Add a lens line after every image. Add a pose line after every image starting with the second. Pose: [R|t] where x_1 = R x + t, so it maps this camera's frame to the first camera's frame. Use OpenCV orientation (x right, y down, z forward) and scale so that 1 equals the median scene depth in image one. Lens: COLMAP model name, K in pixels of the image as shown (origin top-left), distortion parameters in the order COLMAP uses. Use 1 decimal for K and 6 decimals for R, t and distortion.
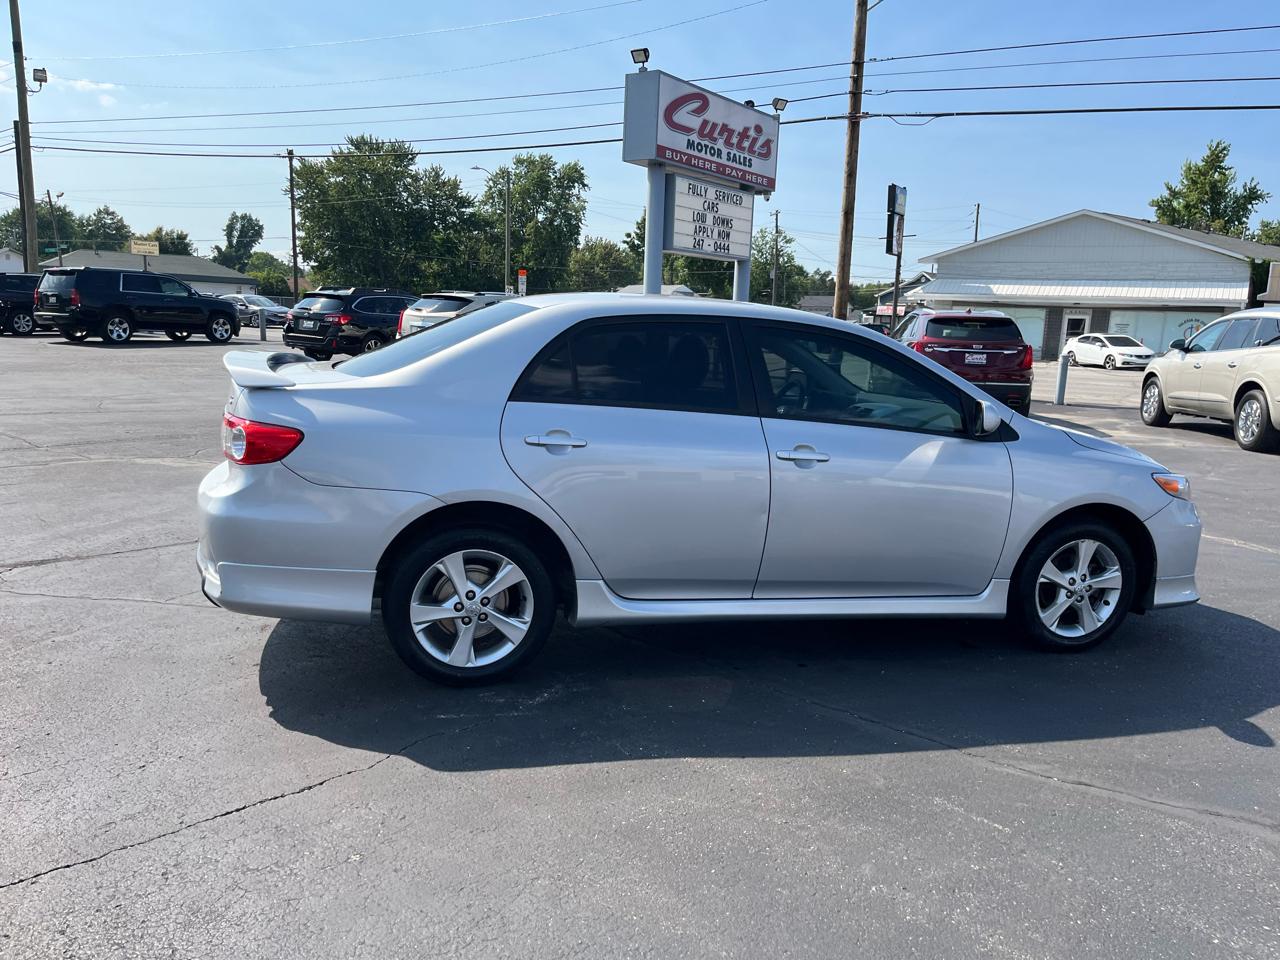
lens RADIAL K [[979.9, 0, 654.3], [0, 979.9, 482.5], [0, 0, 1]] dist [0.070462, -0.094056]
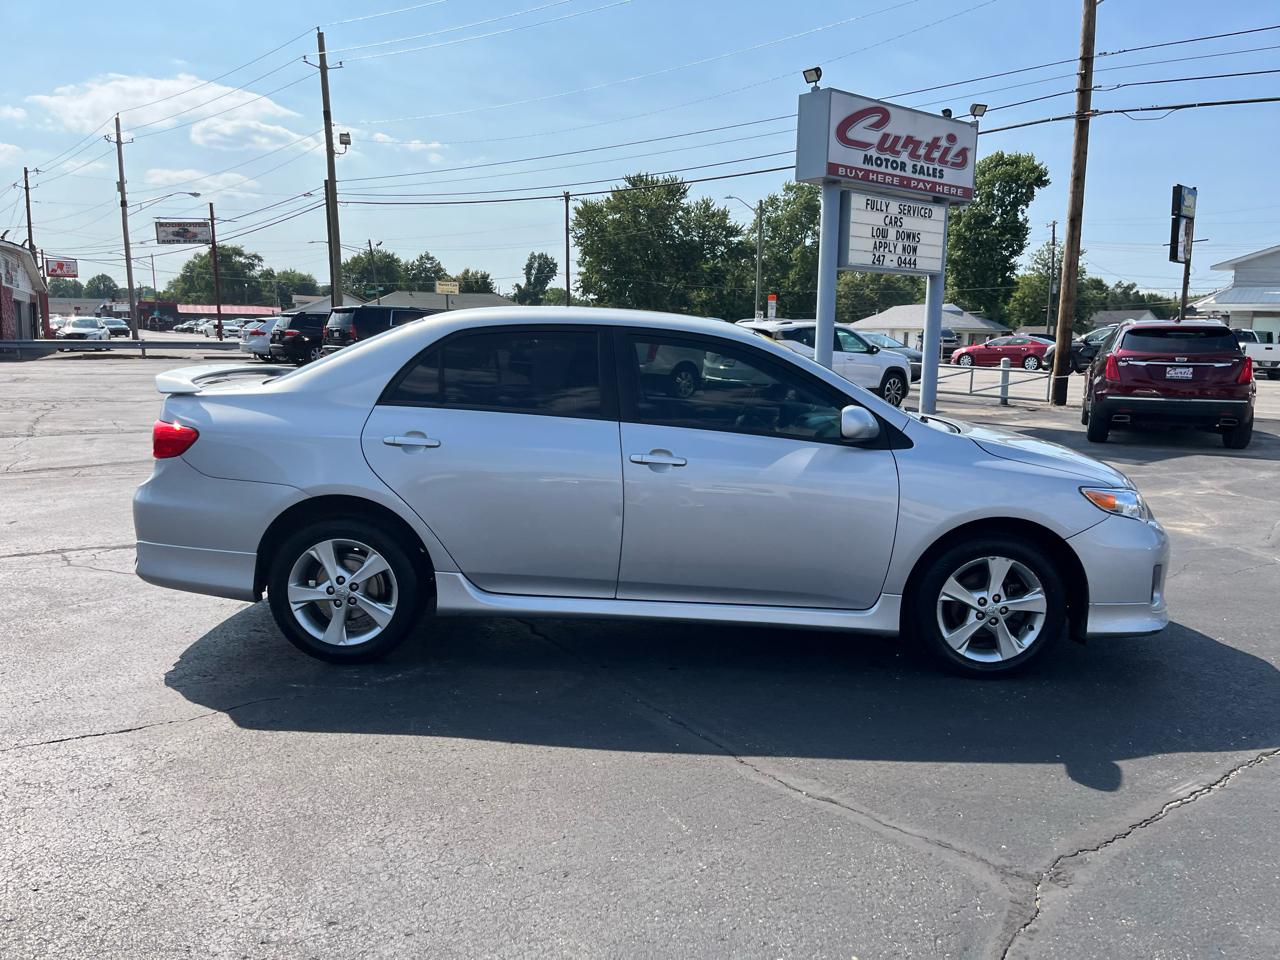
lens RADIAL K [[979.9, 0, 652.6], [0, 979.9, 481.7], [0, 0, 1]] dist [0.070462, -0.094056]
pose [[0.960393, 0.018423, -0.278039, 0.109851], [-0.025503, 0.999436, -0.021868, 0.004524], [0.277479, 0.028093, 0.960321, 0.006119]]
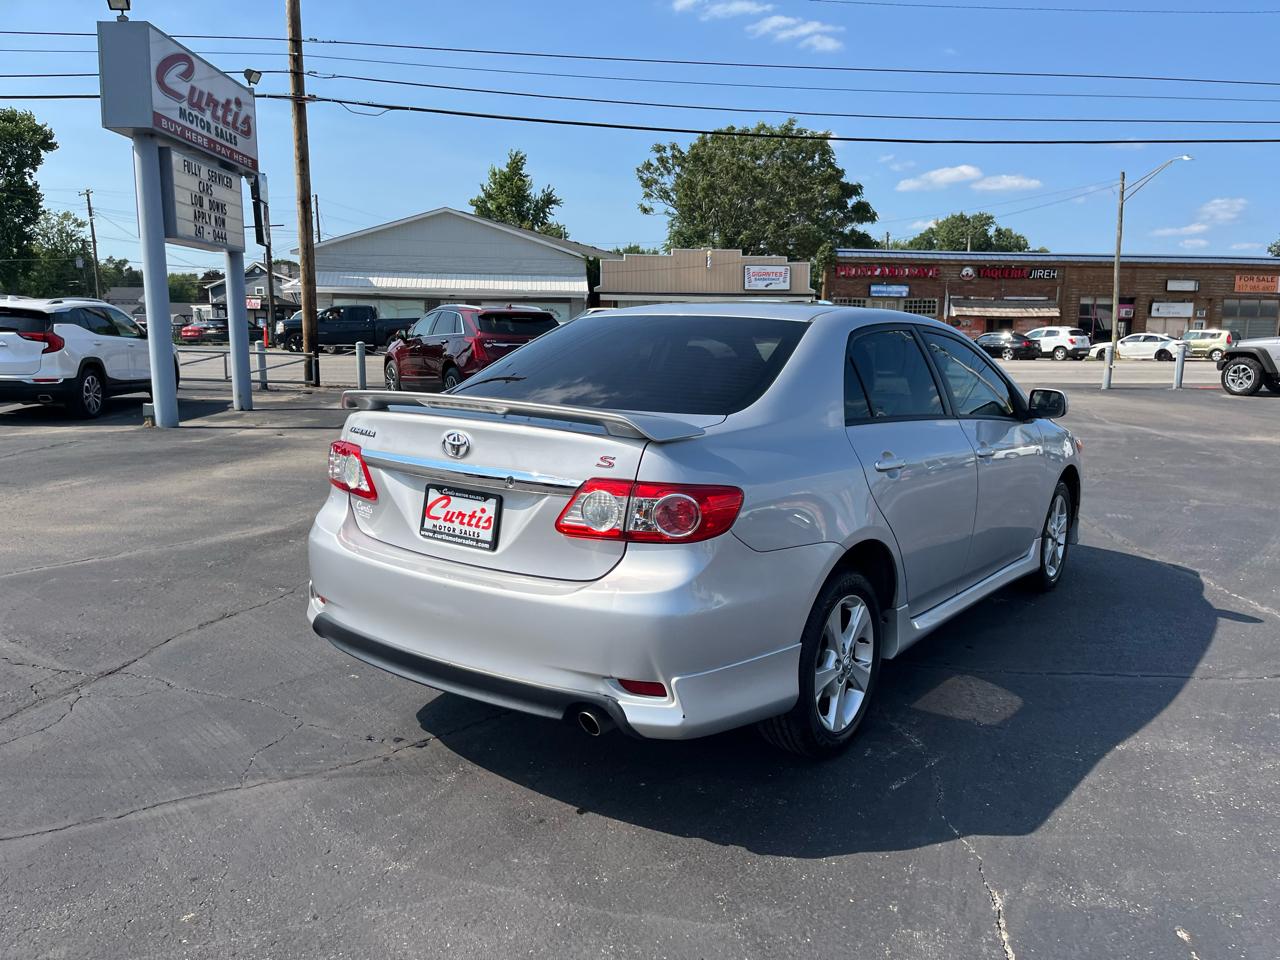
lens RADIAL K [[979.9, 0, 654.9], [0, 979.9, 478.5], [0, 0, 1]] dist [0.070462, -0.094056]
pose [[0.784459, -0.126715, 0.607097, -0.200684], [0.123723, 0.991202, 0.047018, -0.023753], [-0.607714, 0.038228, 0.793236, 0.094527]]
